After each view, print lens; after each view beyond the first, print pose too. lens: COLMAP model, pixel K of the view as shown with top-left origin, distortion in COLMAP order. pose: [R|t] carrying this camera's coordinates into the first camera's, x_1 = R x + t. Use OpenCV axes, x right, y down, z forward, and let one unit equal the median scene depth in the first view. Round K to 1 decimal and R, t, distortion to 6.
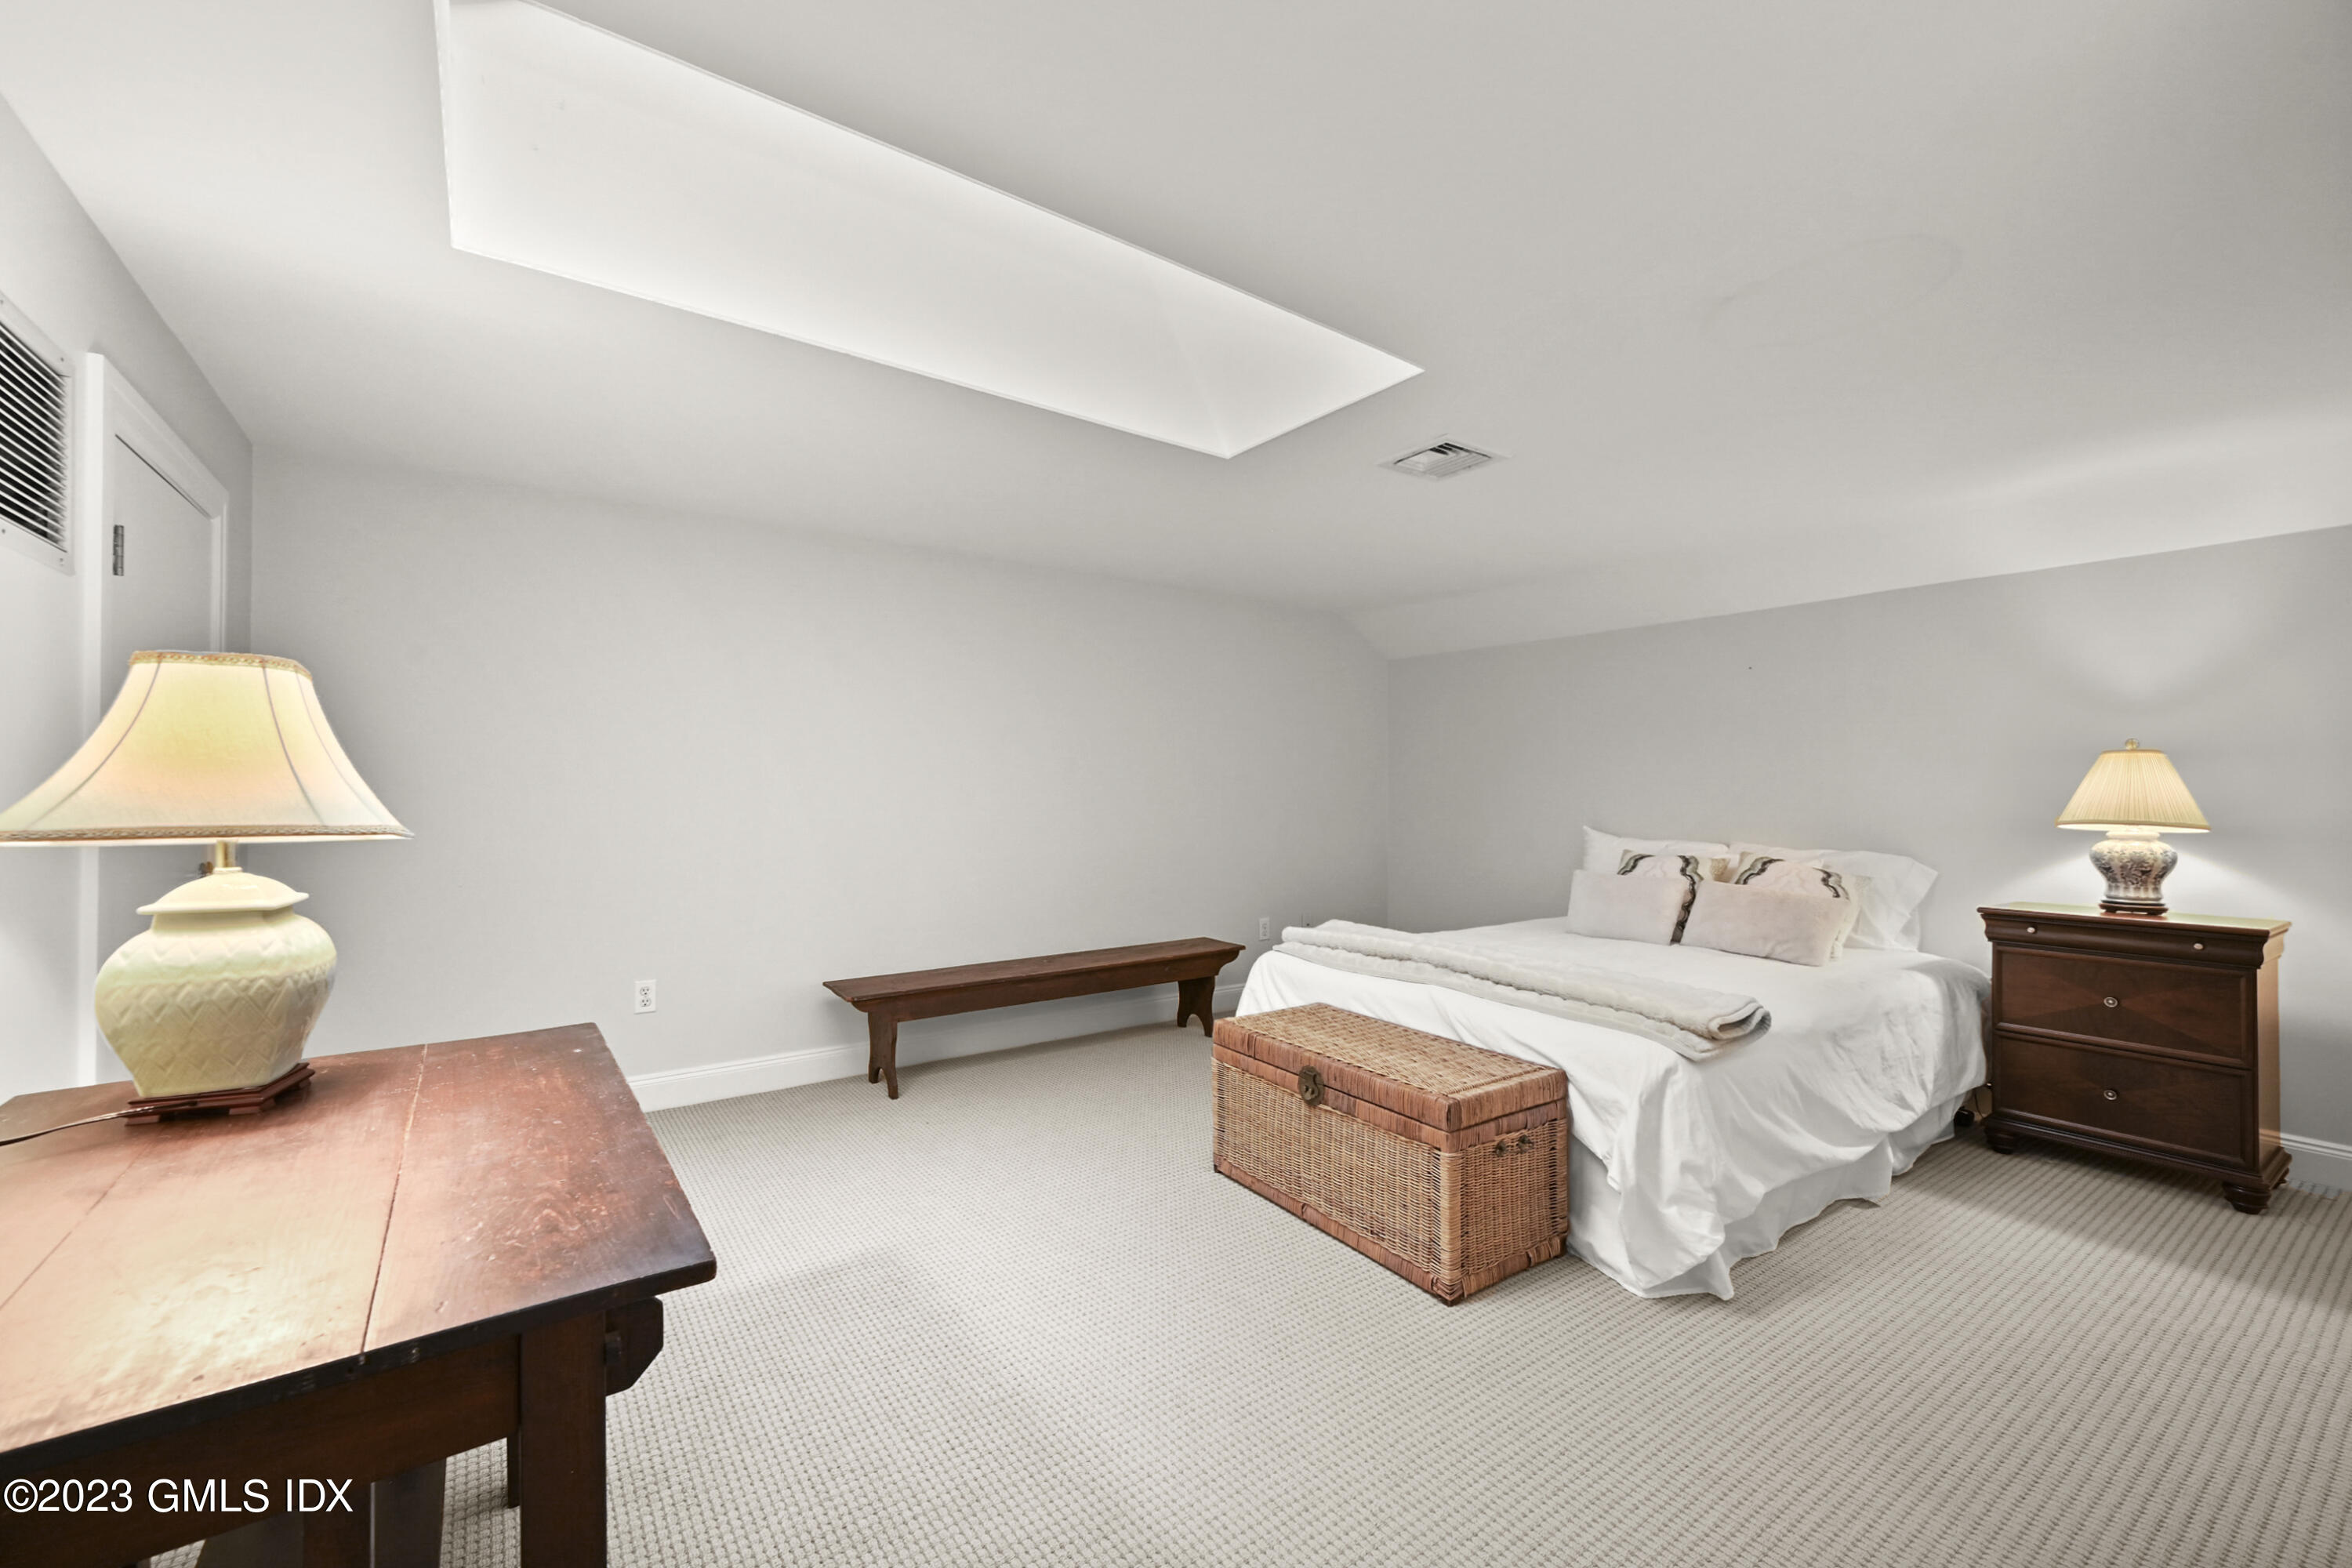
lens RADIAL K [[932.7, 0, 1171.6], [0, 932.7, 793.1], [0, 0, 1]] dist [-0.004192, -0.000712]
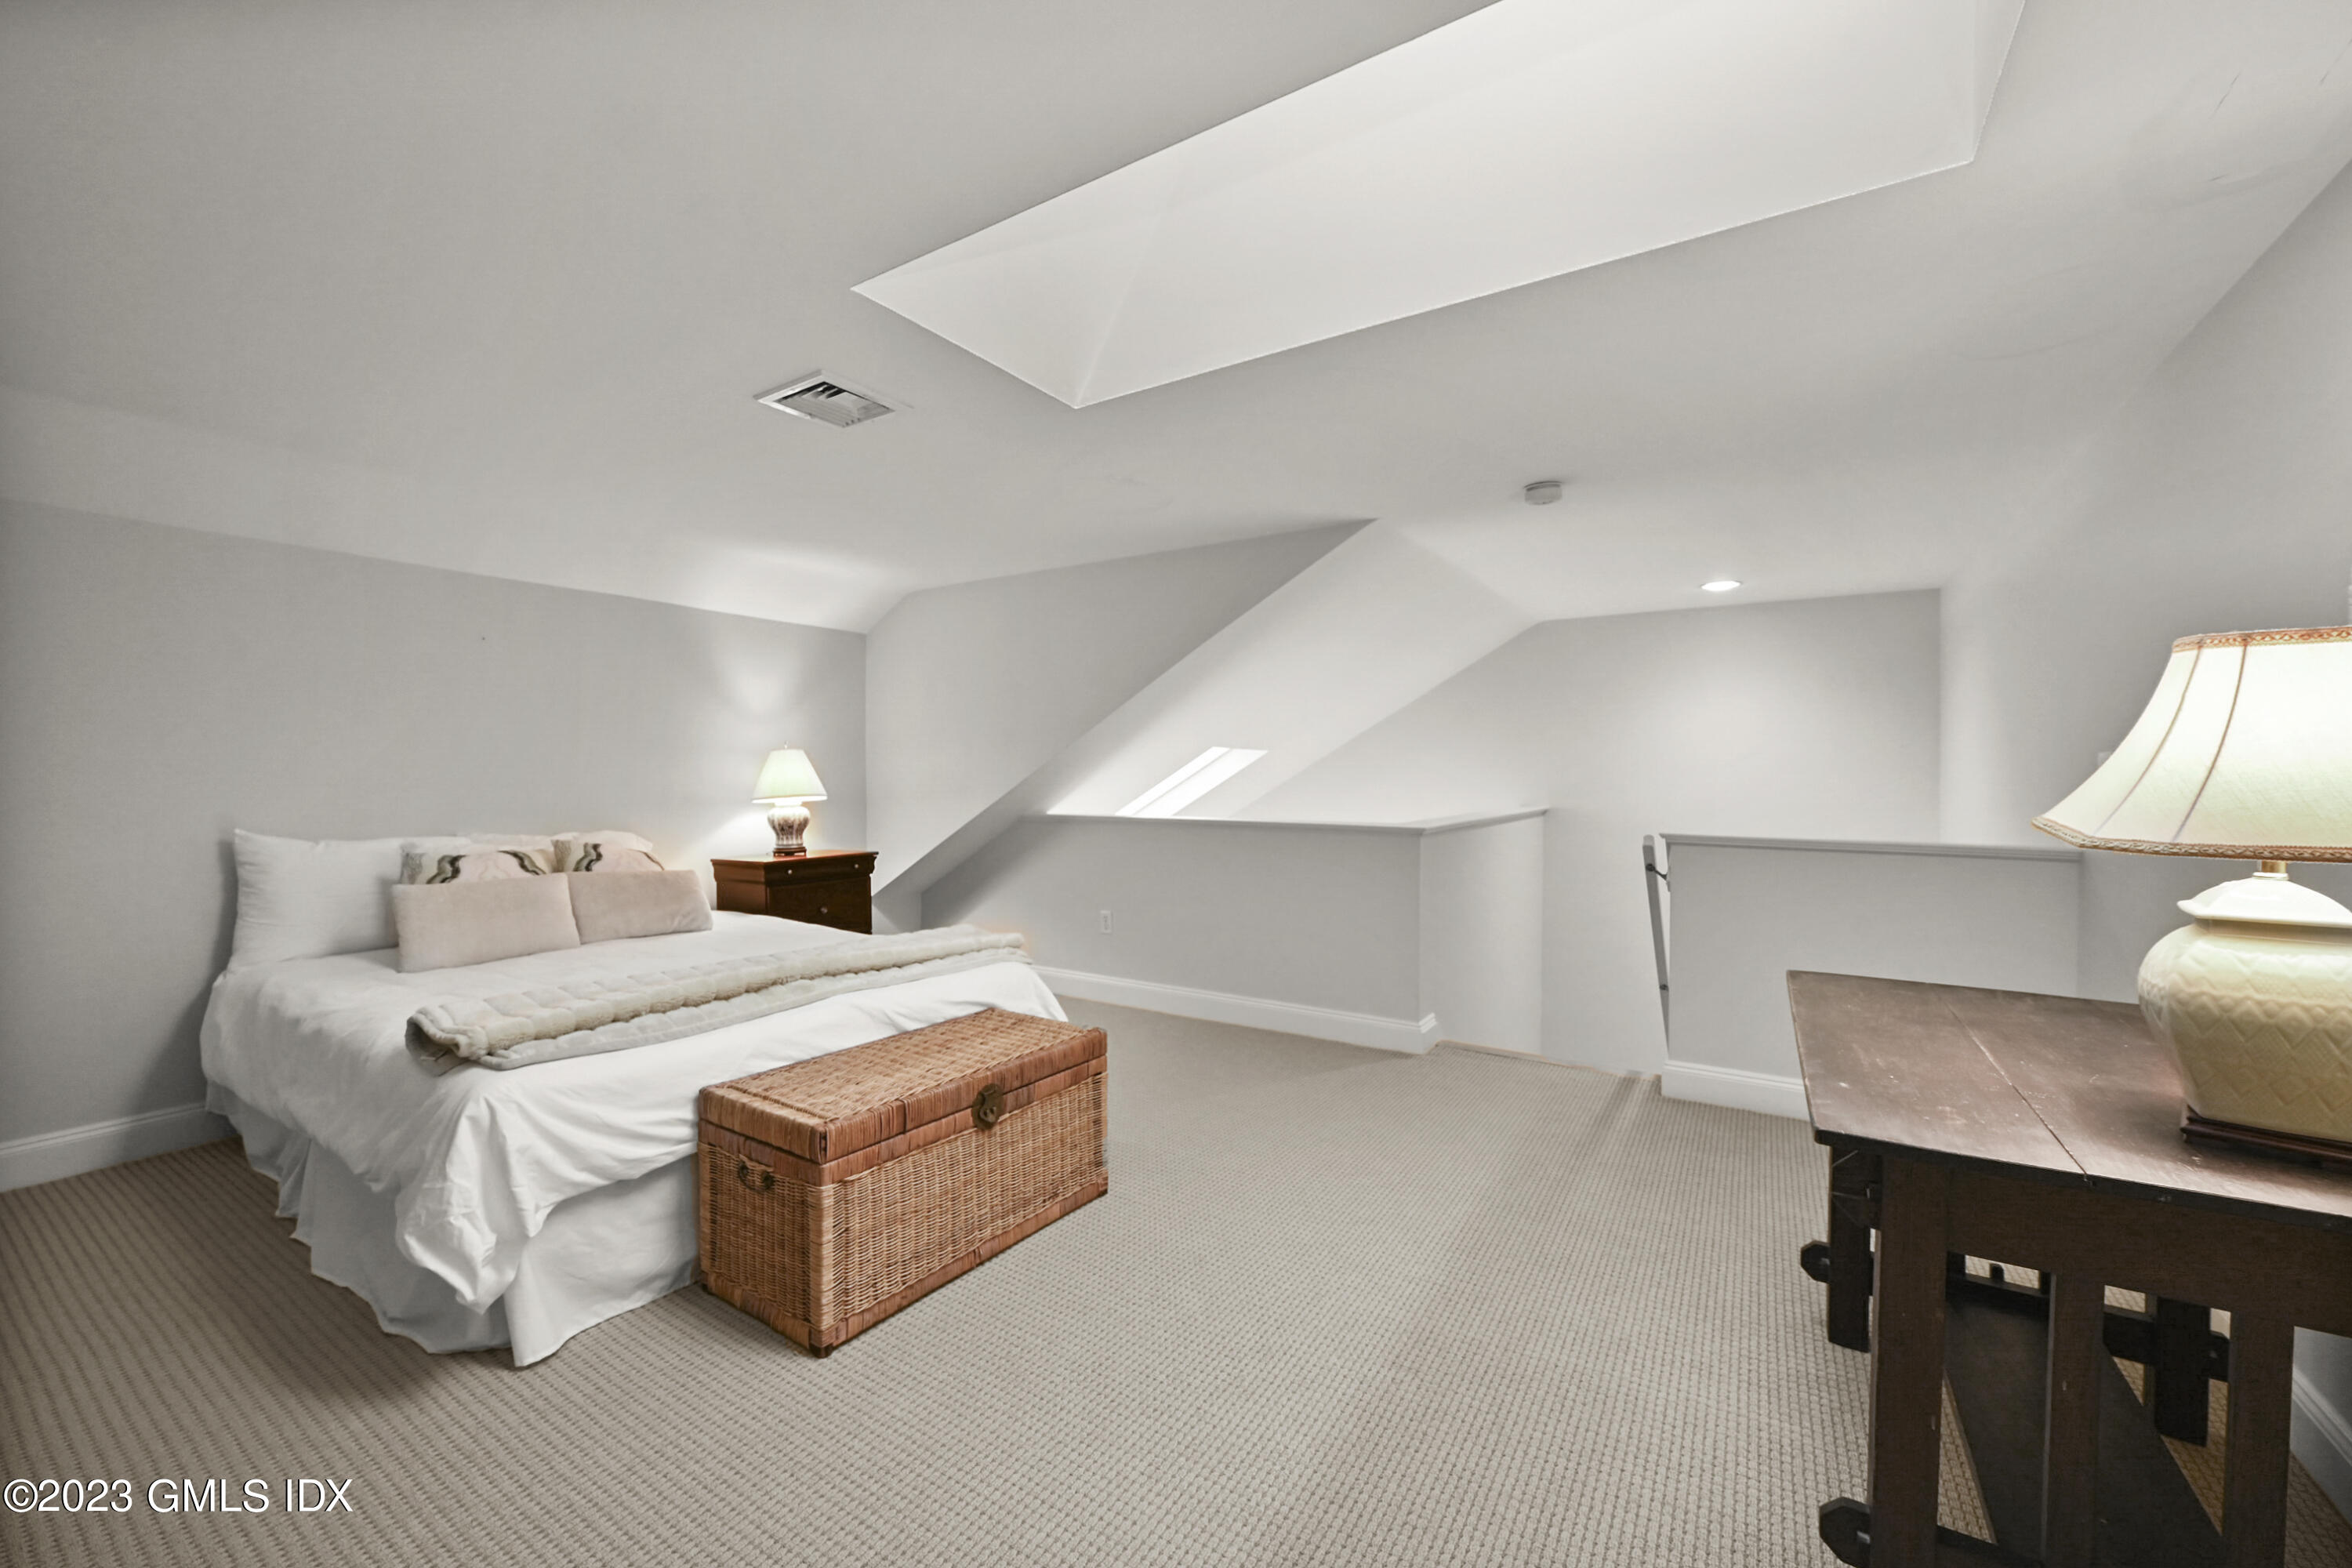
lens RADIAL K [[932.7, 0, 1175.3], [0, 932.7, 780.1], [0, 0, 1]] dist [-0.004192, -0.000712]
pose [[-0.373820, -0.006801, 0.927476, -0.693722], [0.000258, 0.999972, 0.007436, -0.005958], [-0.927501, 0.003019, -0.373808, 1.083026]]
